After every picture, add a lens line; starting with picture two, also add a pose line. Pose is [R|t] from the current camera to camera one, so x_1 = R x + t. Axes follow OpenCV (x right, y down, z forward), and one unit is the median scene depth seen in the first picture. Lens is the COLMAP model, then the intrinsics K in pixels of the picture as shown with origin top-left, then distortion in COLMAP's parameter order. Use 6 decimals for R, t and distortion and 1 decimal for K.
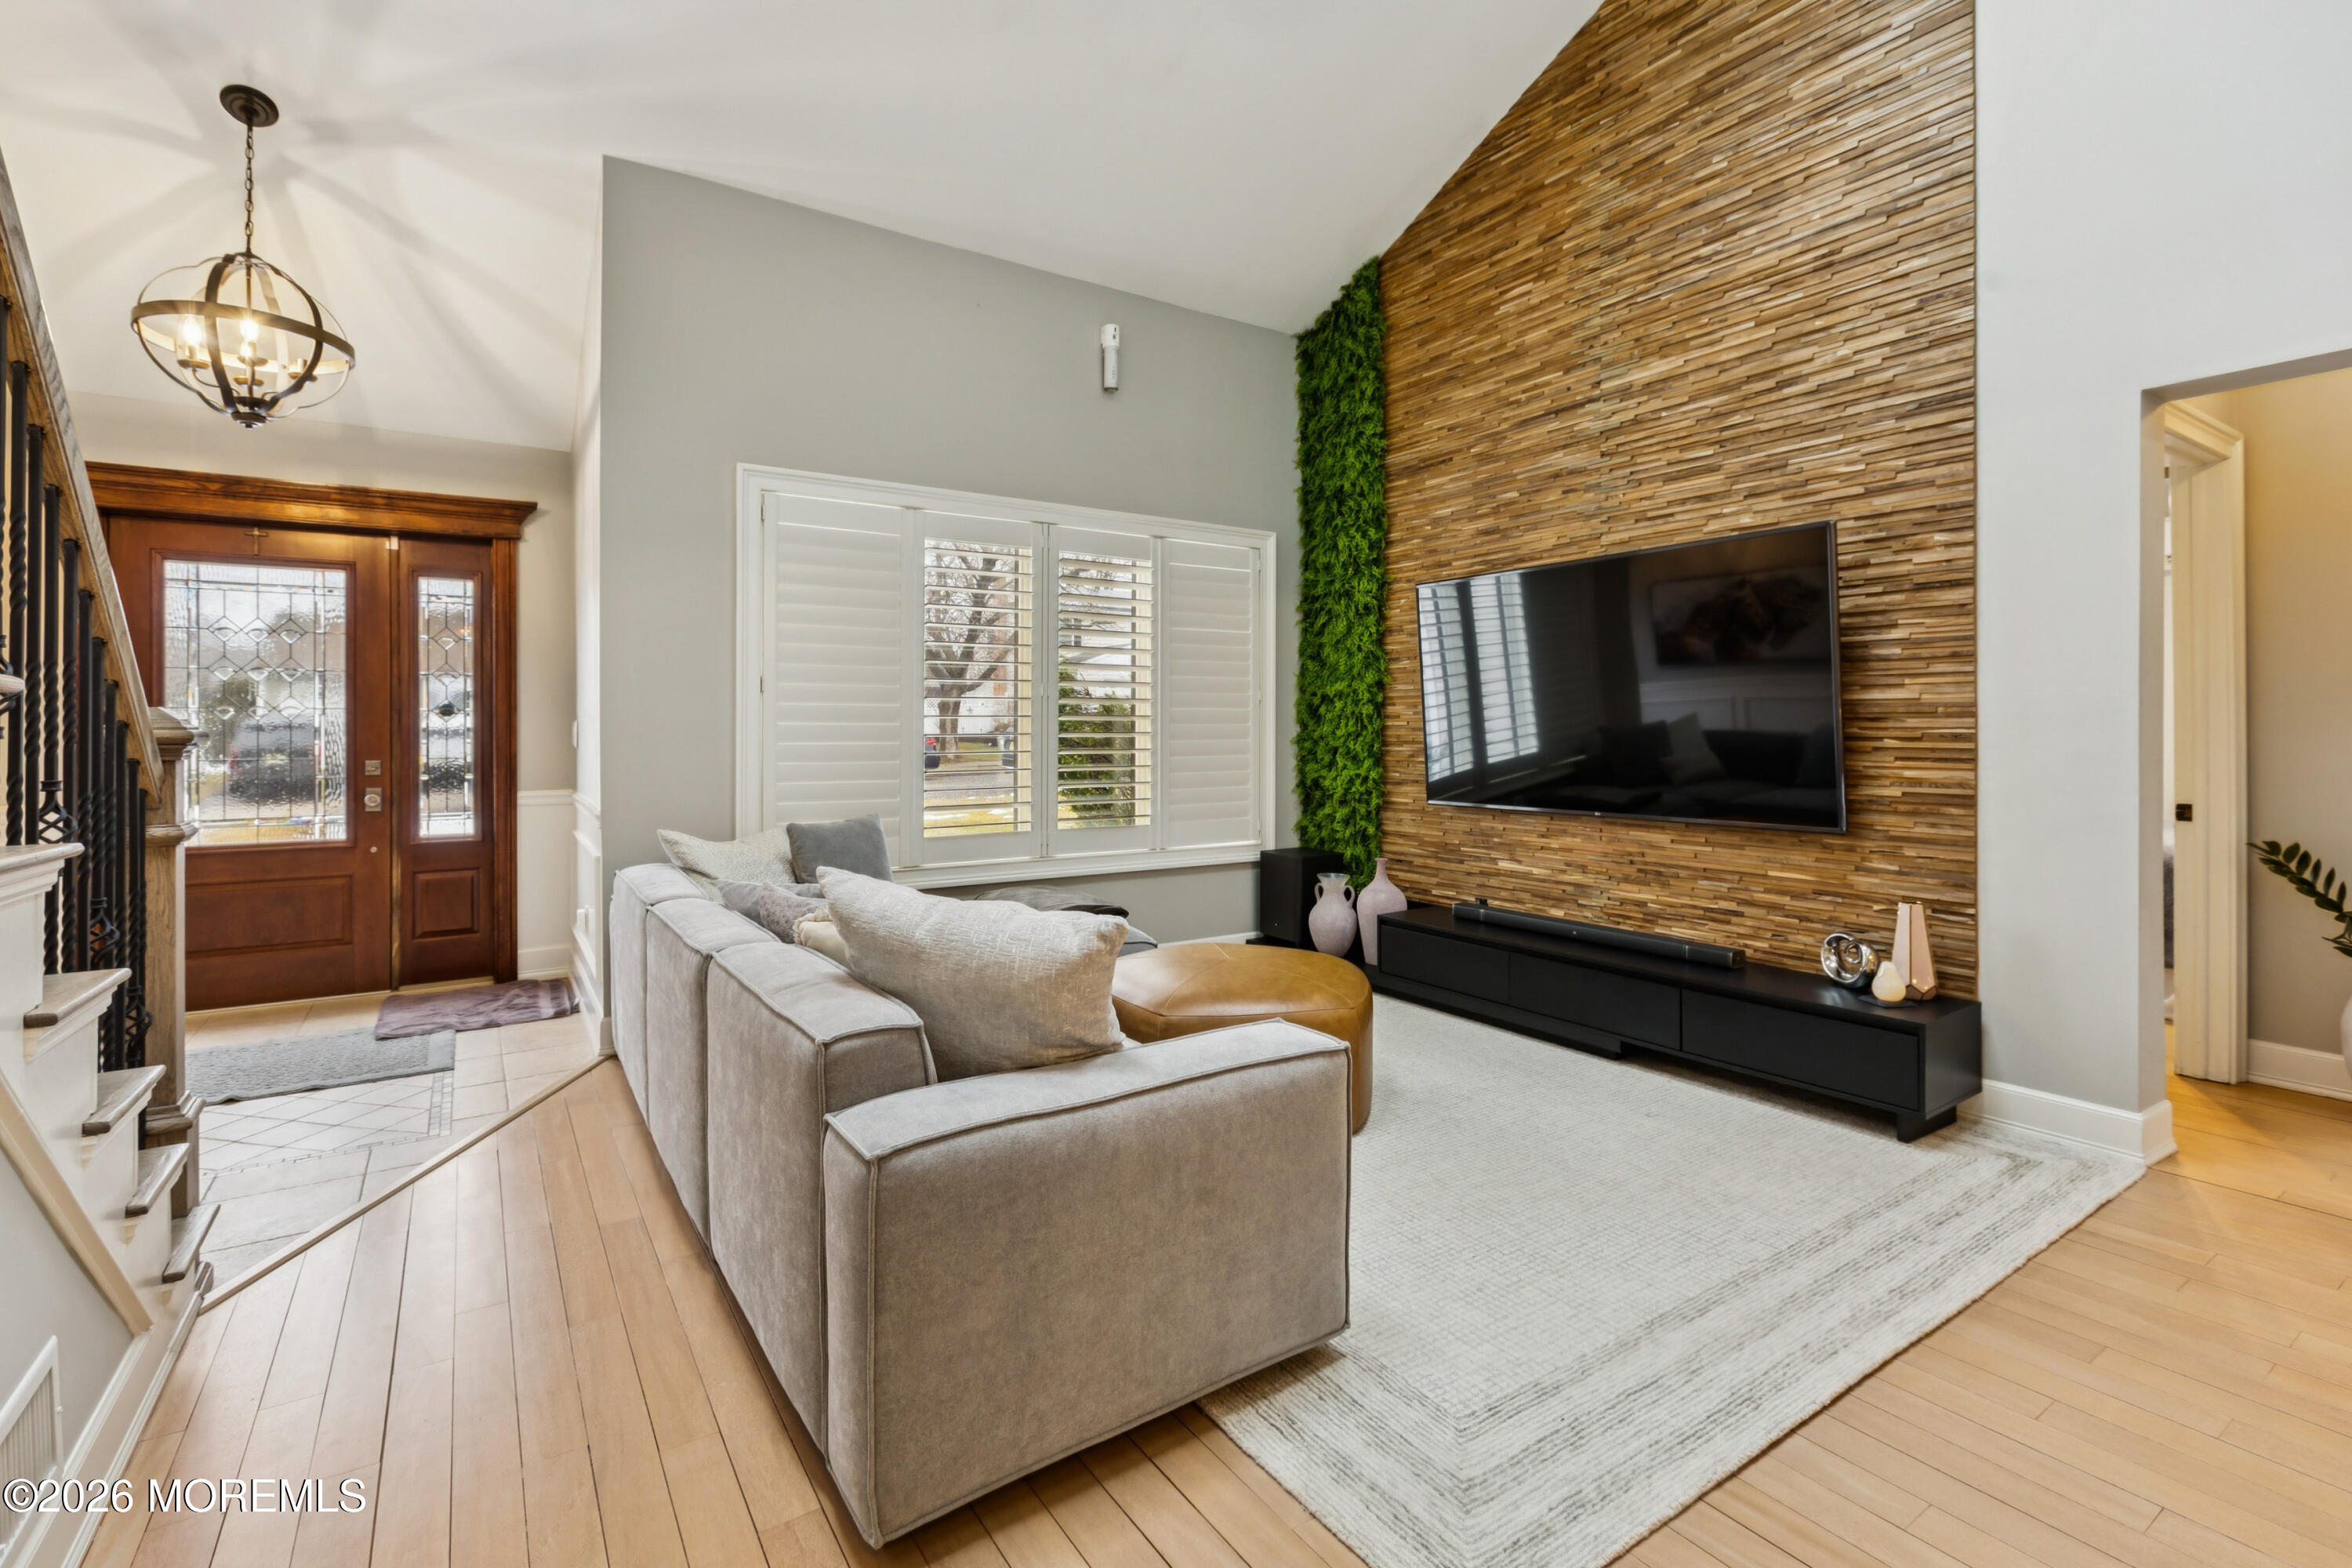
lens RADIAL K [[1058.3, 0, 1169.2], [0, 1058.3, 728.1], [0, 0, 1]] dist [-0.001362, -0.000020]
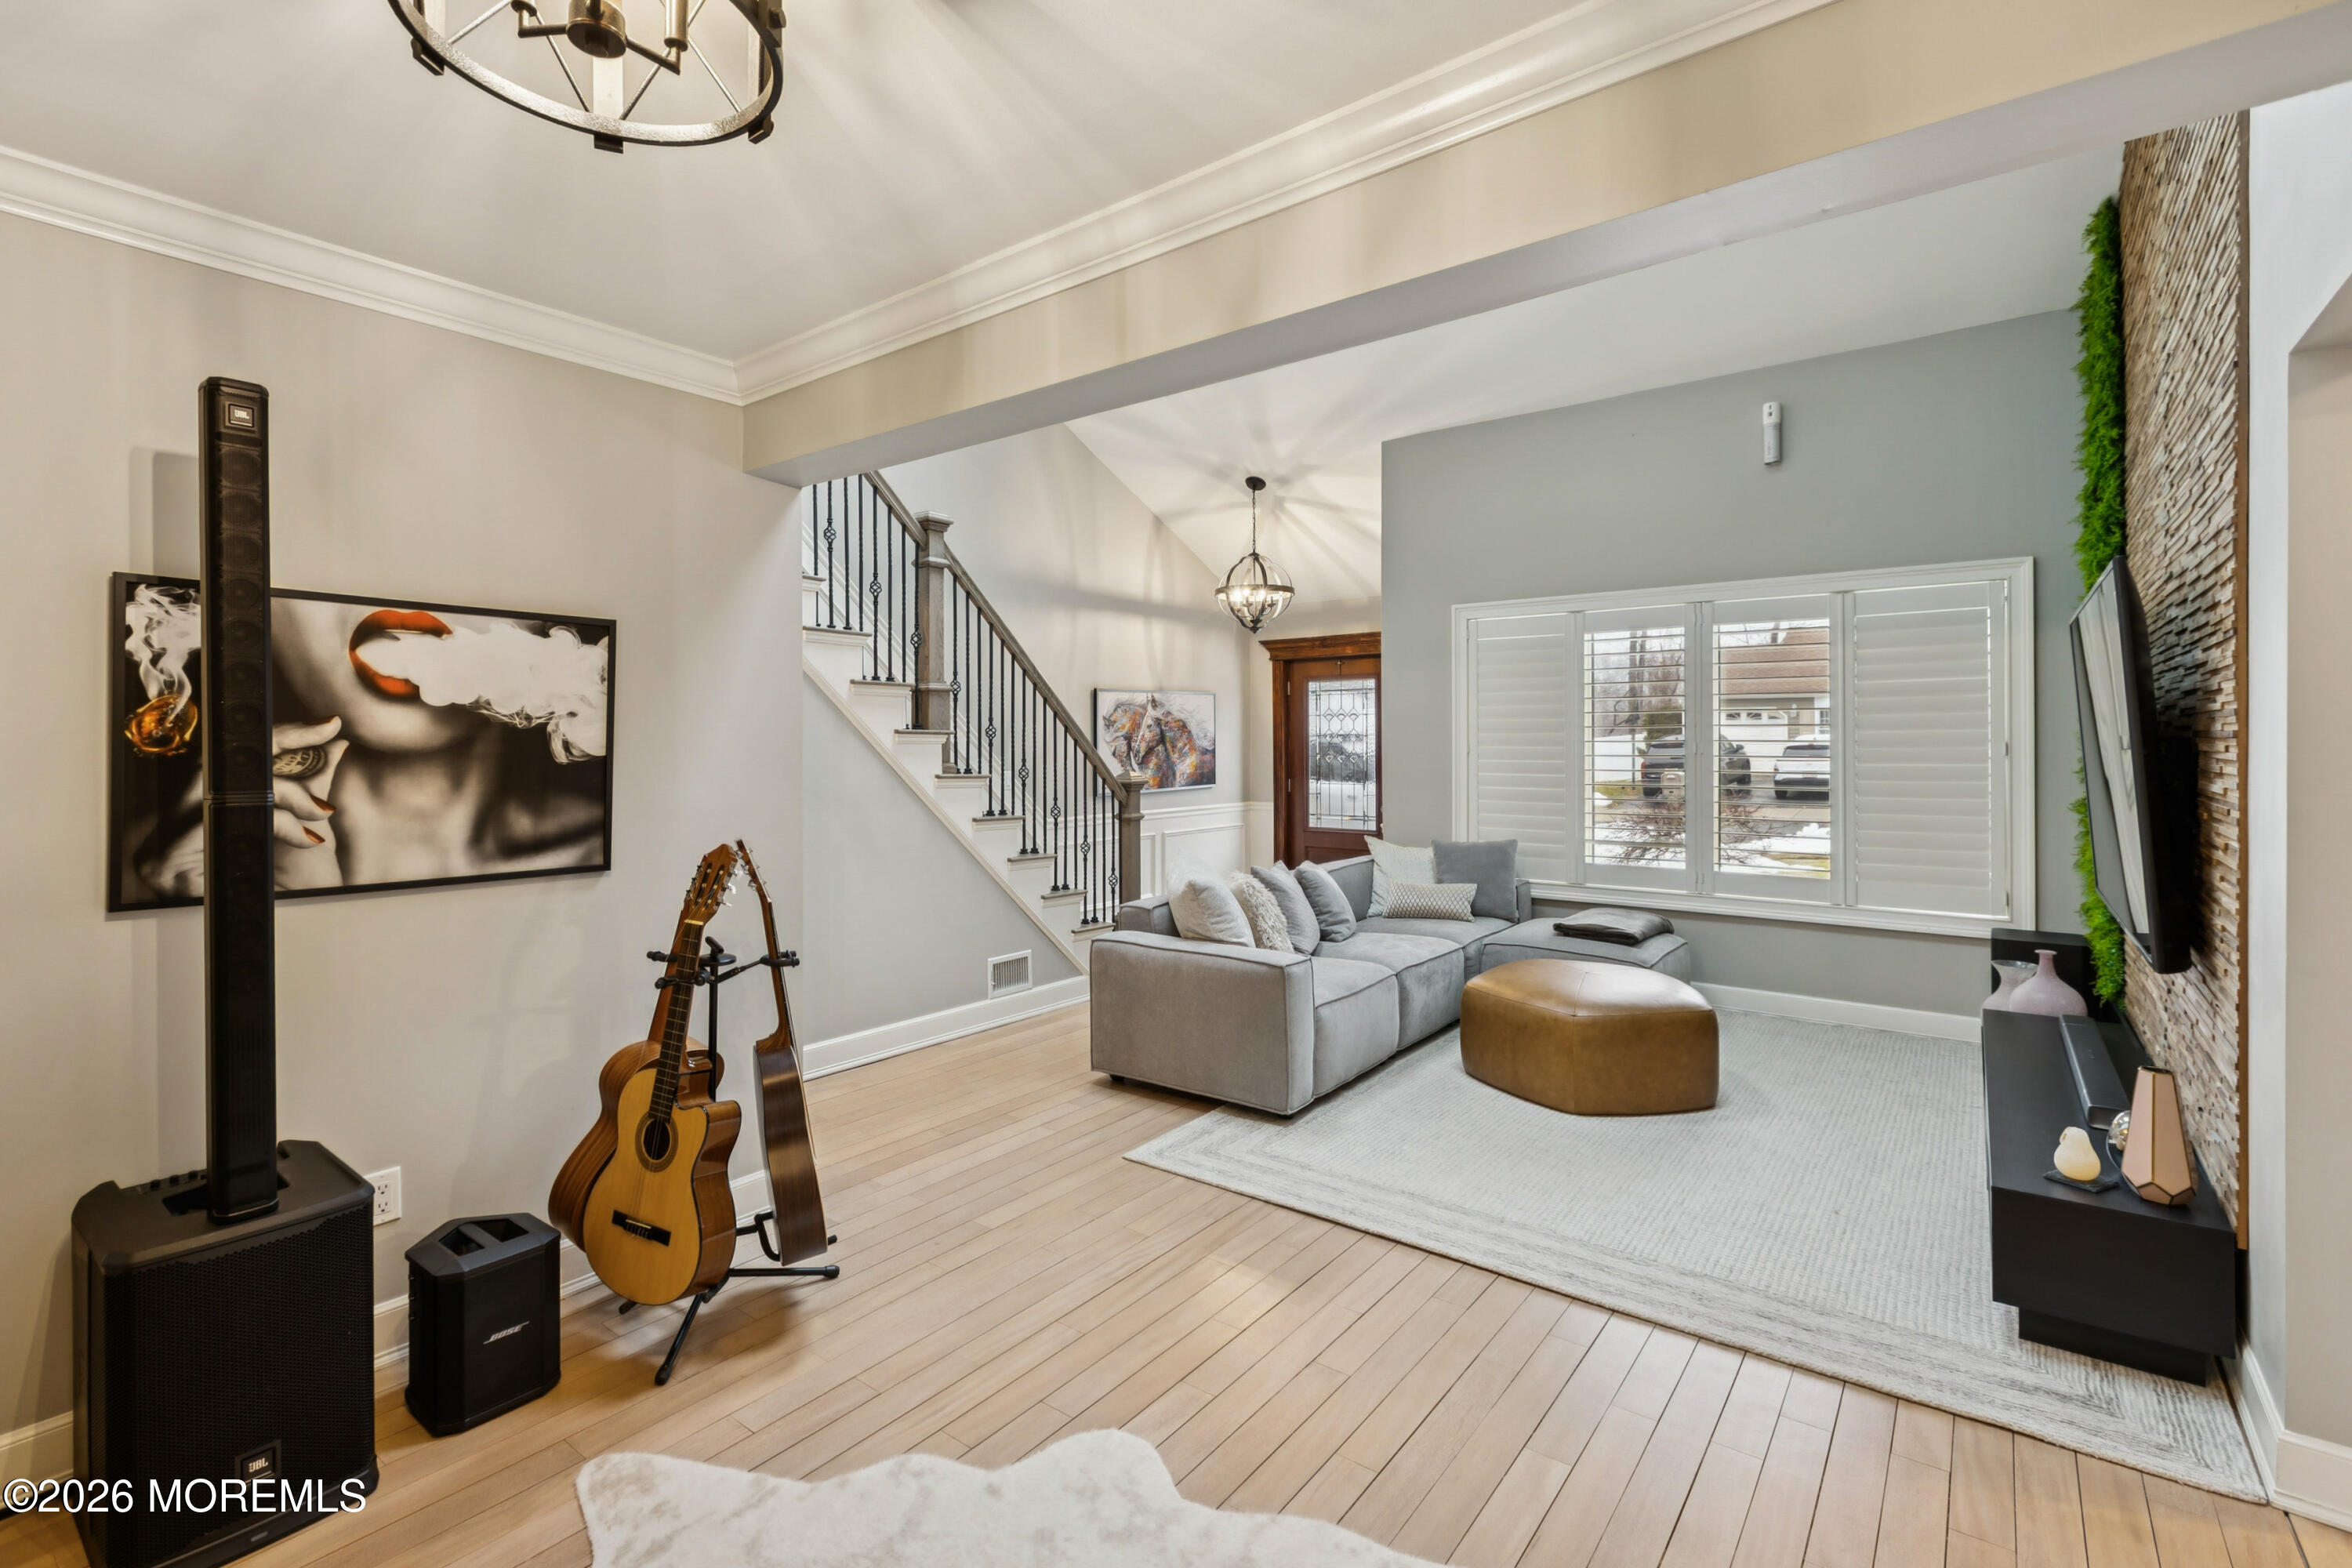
lens RADIAL K [[1080.1, 0, 1117.4], [0, 1080.1, 746.4], [0, 0, 1]] dist [-0.000387, 0.000036]
pose [[0.299188, 0.003952, -0.954186, 1.449147], [0.004195, 0.999976, 0.005457, -0.084434], [0.954185, -0.005636, 0.299164, 0.090513]]
